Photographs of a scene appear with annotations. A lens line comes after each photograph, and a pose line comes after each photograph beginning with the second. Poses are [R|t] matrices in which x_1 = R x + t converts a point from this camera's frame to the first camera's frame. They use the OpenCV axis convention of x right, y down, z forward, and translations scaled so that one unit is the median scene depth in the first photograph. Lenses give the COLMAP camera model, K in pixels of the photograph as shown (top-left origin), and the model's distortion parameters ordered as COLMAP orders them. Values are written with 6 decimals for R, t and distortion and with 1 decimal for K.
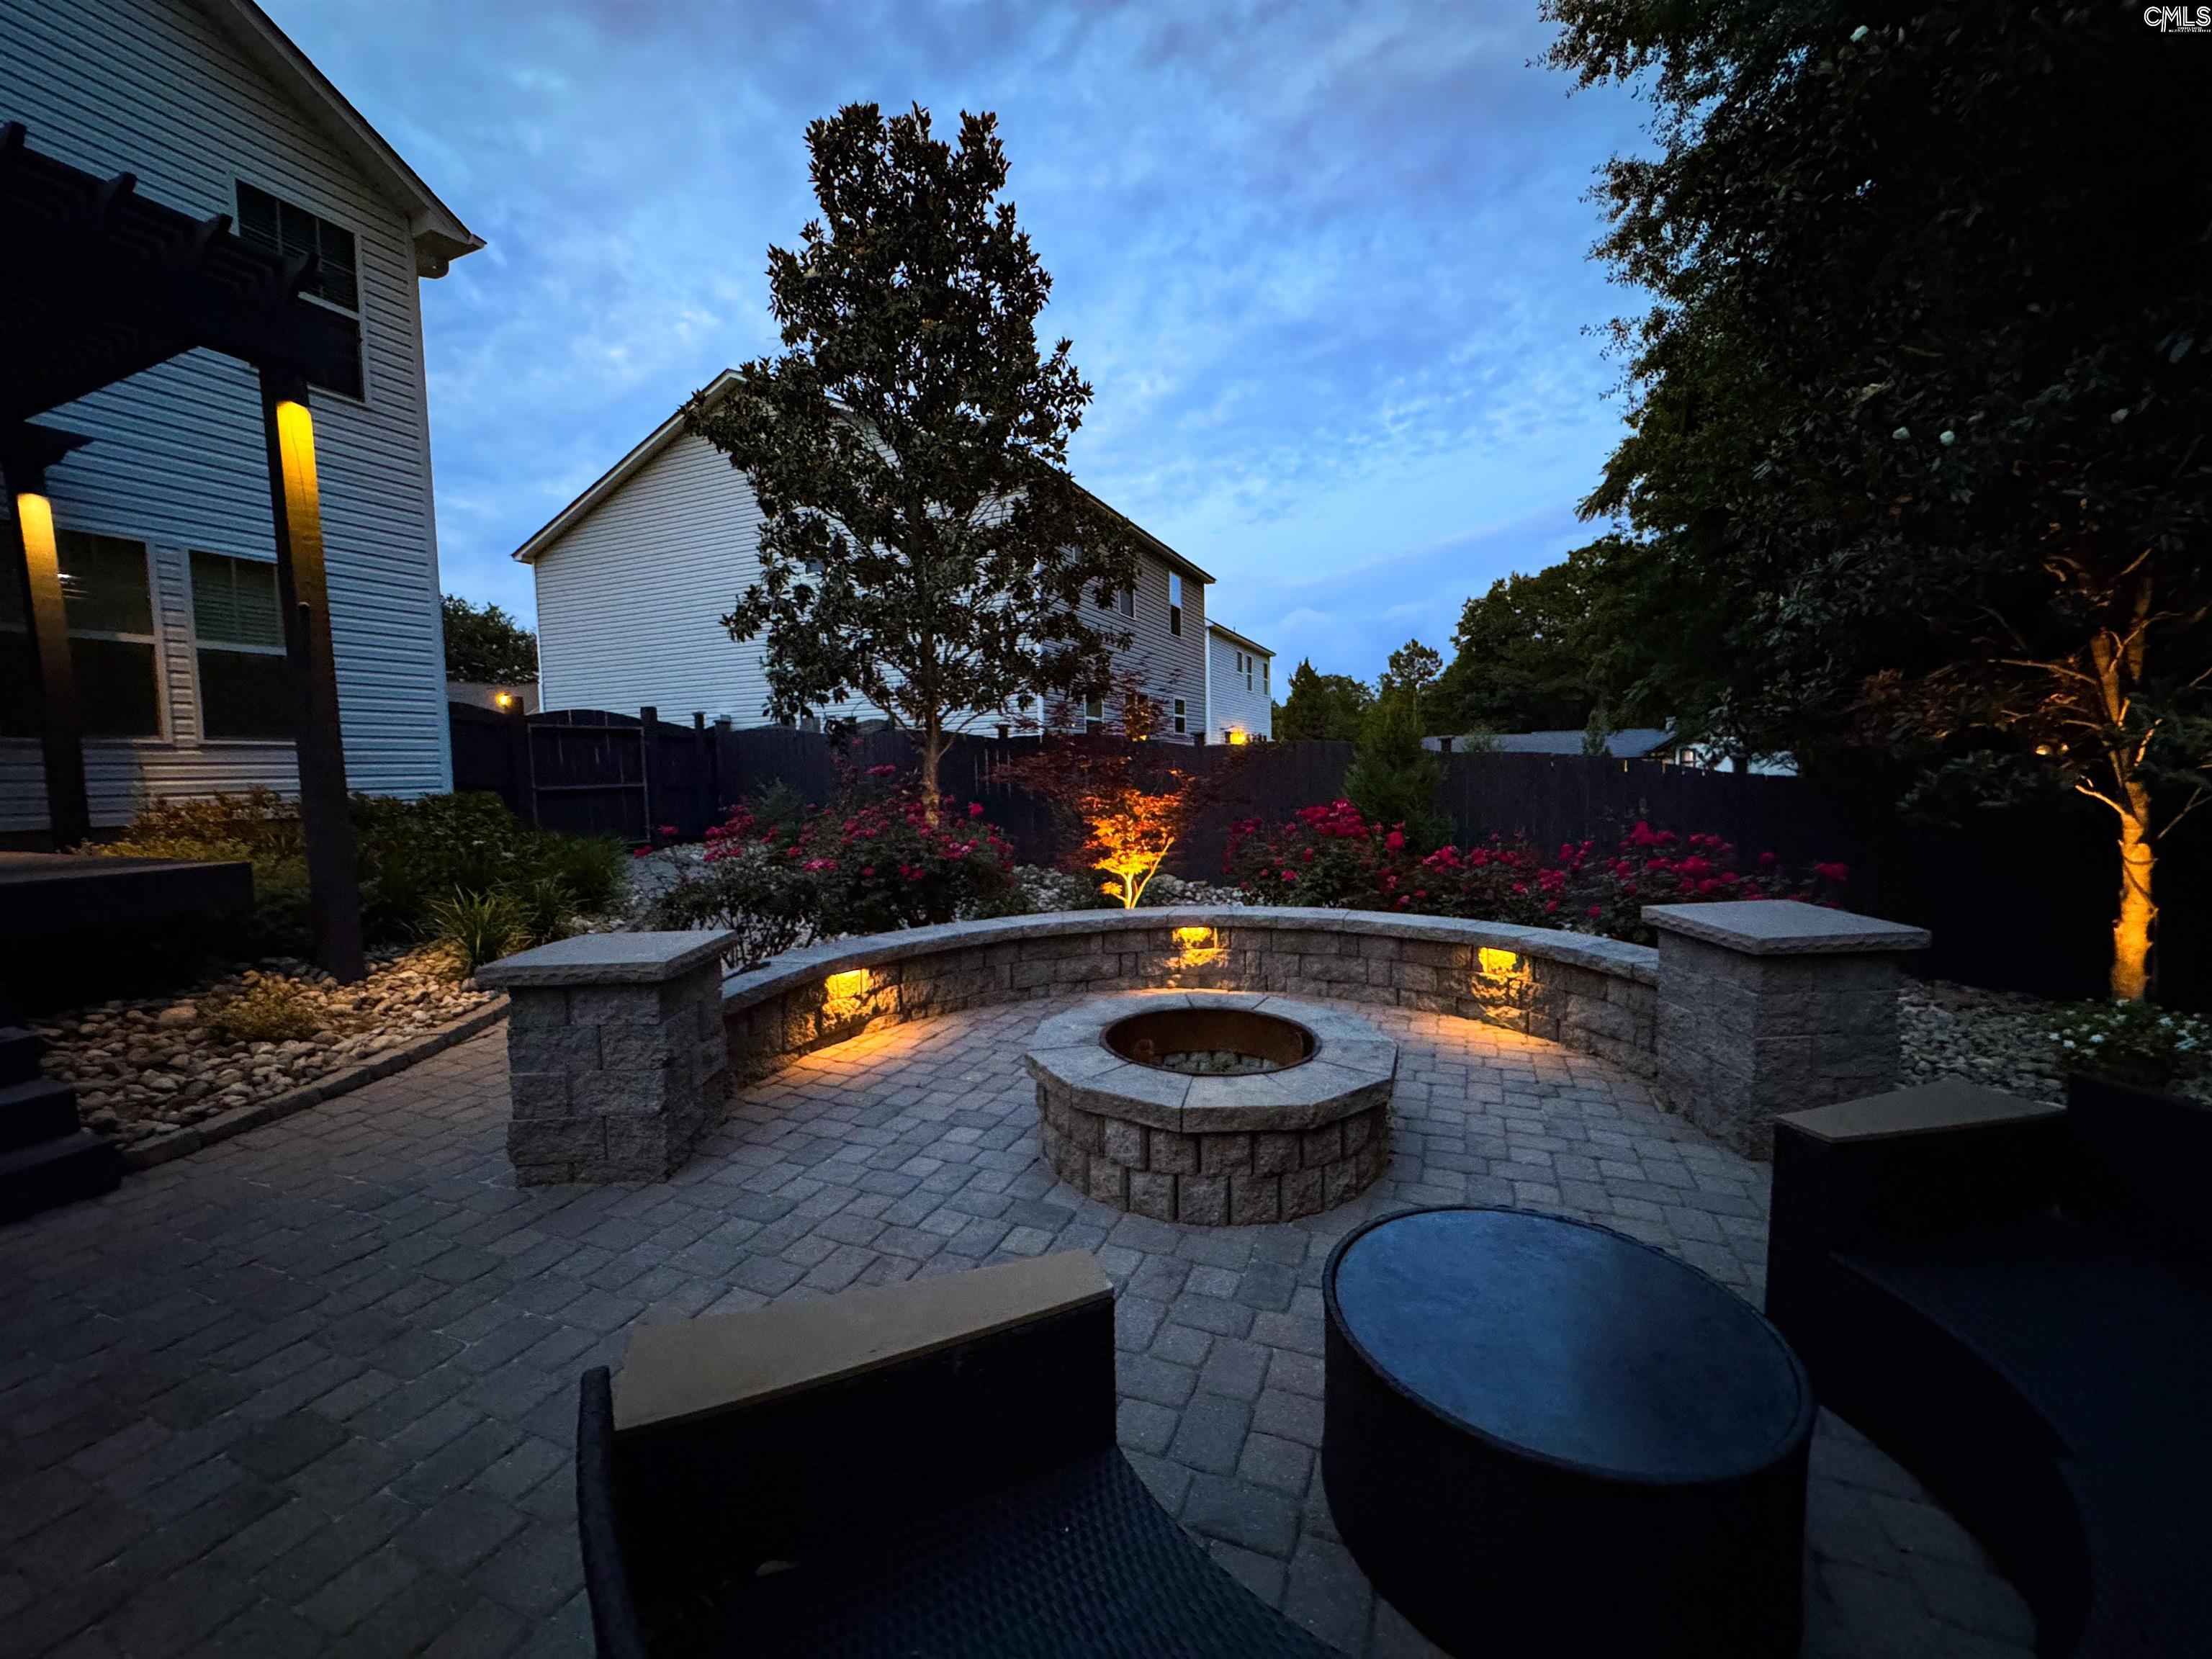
lens RADIAL K [[887.1, 0, 1102.4], [0, 887.1, 825.6], [0, 0, 1]] dist [-0.001493, -0.000390]
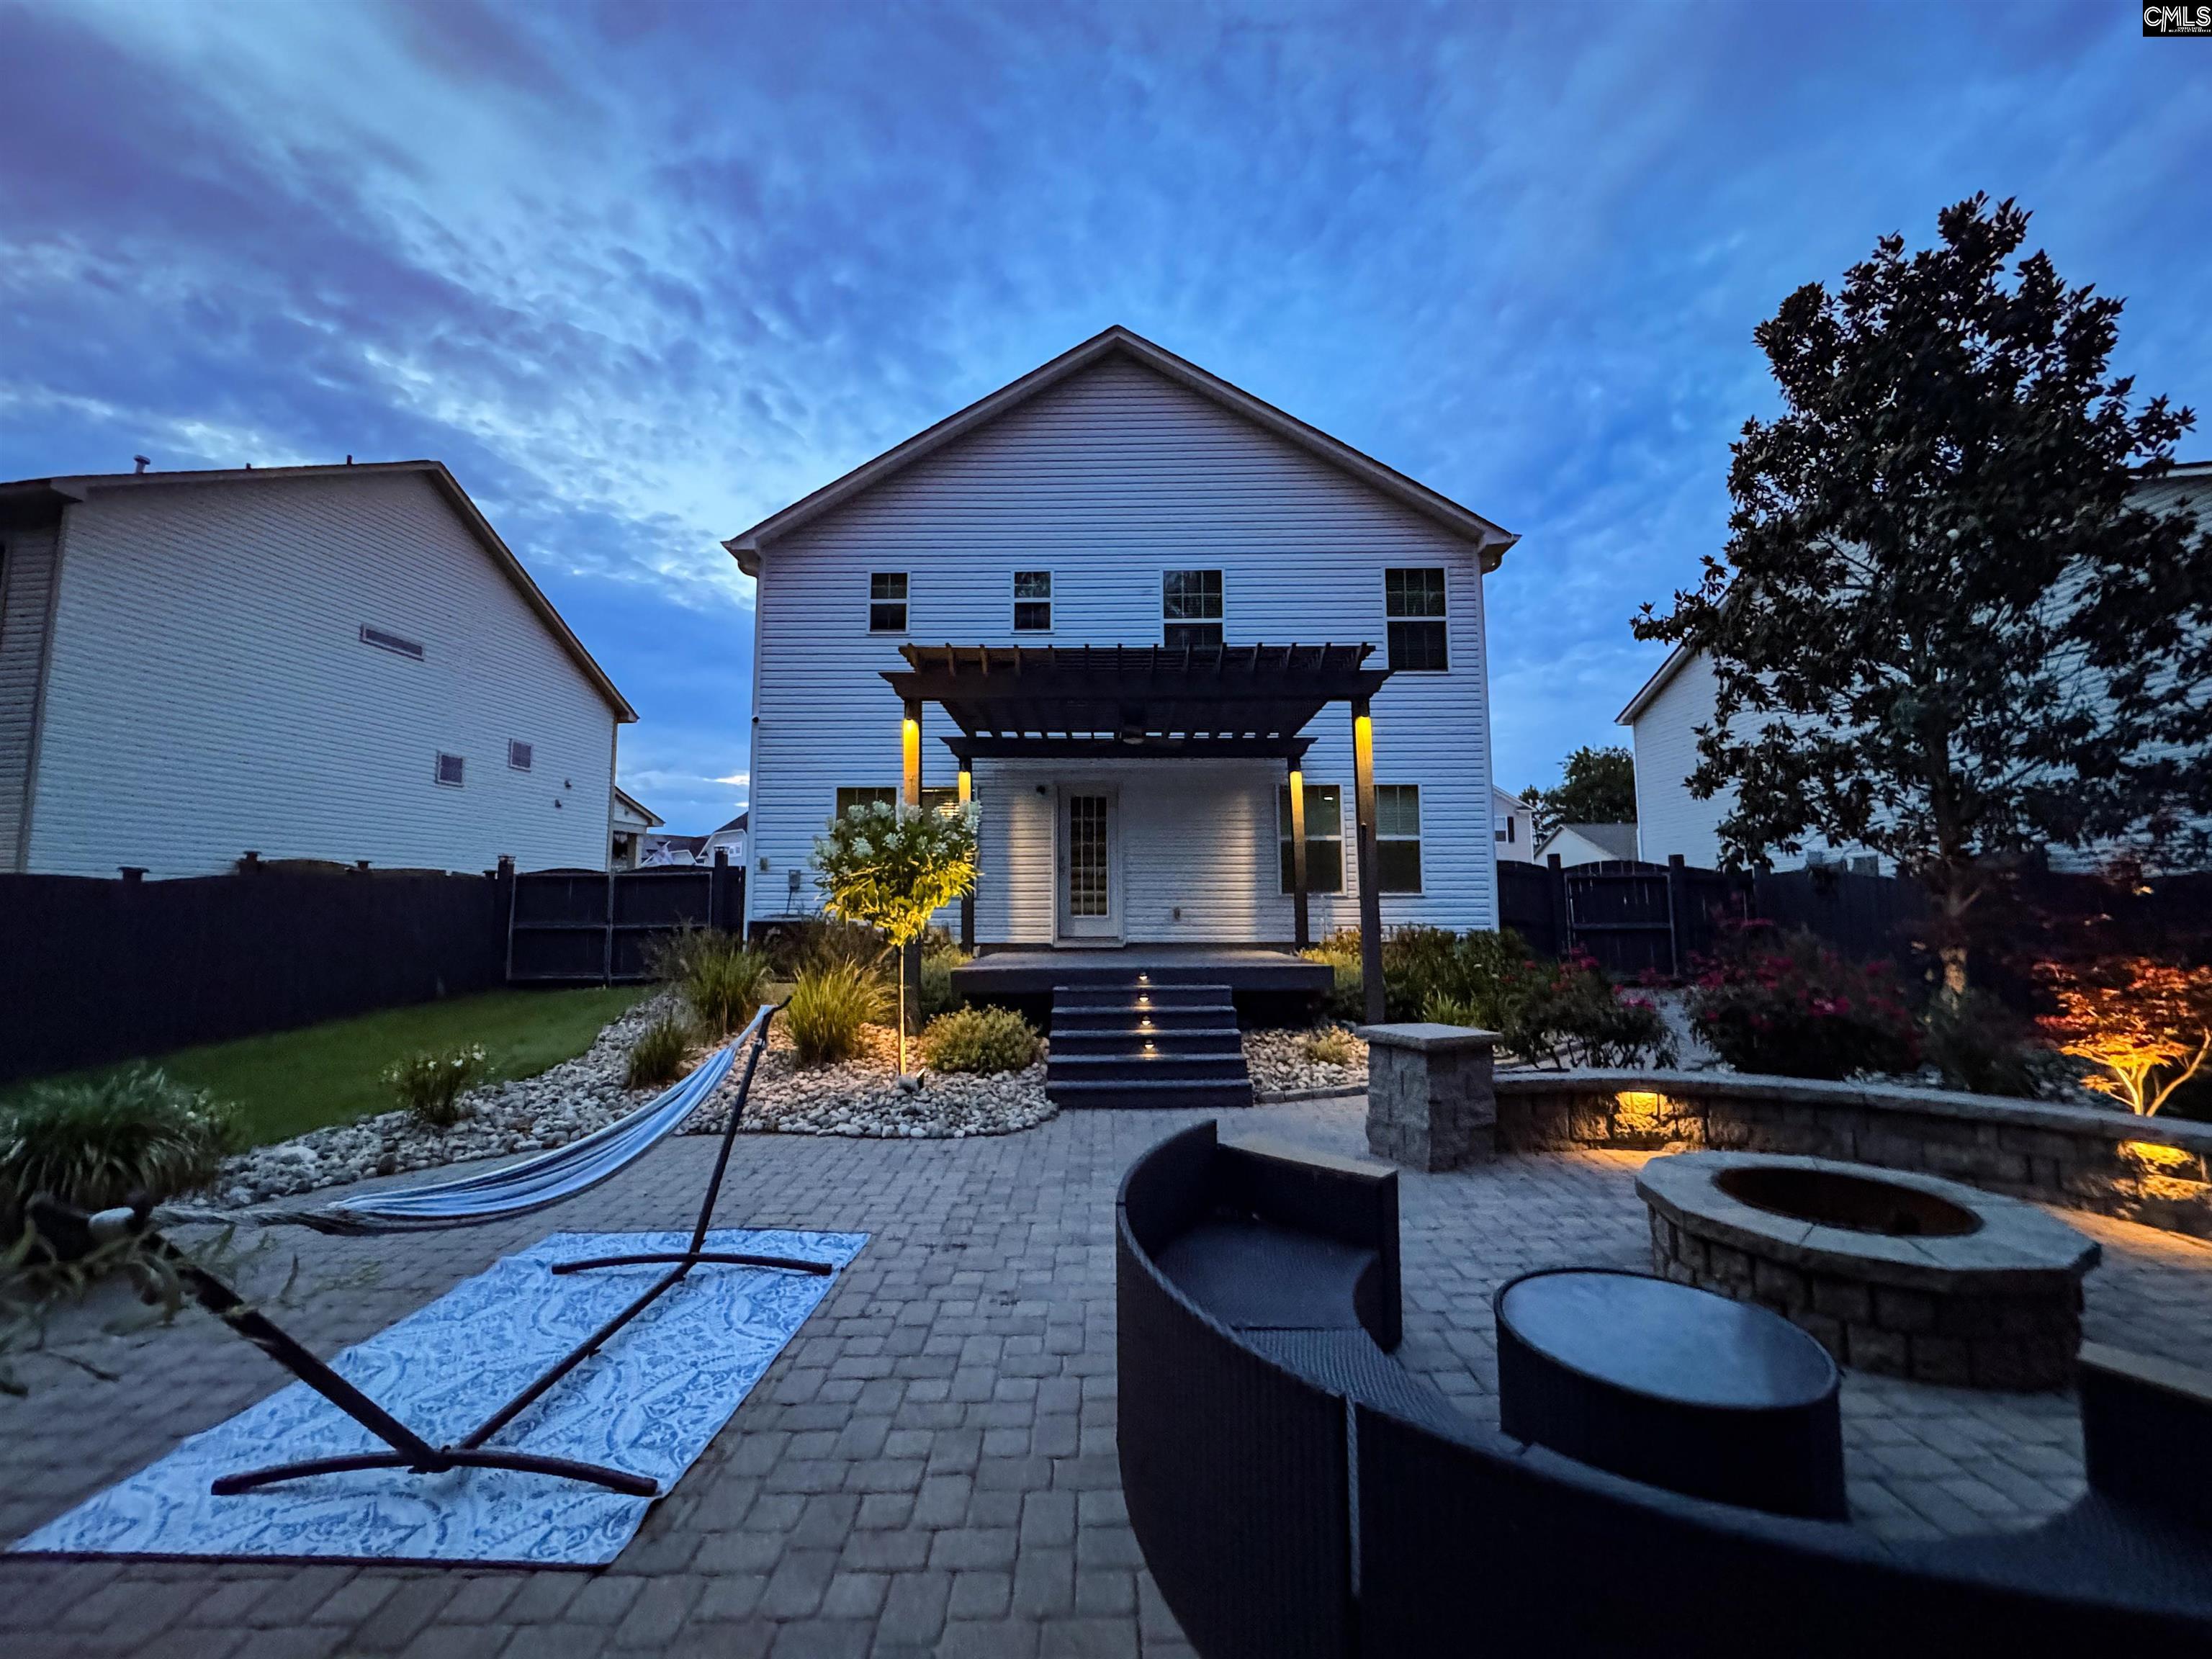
lens RADIAL K [[887.1, 0, 1102.4], [0, 887.1, 825.6], [0, 0, 1]] dist [-0.001493, -0.000390]
pose [[0.384392, -0.071843, -0.920370, 0.471658], [-0.064257, 0.992467, -0.104308, -0.019800], [0.920931, 0.099235, 0.376880, -0.143705]]
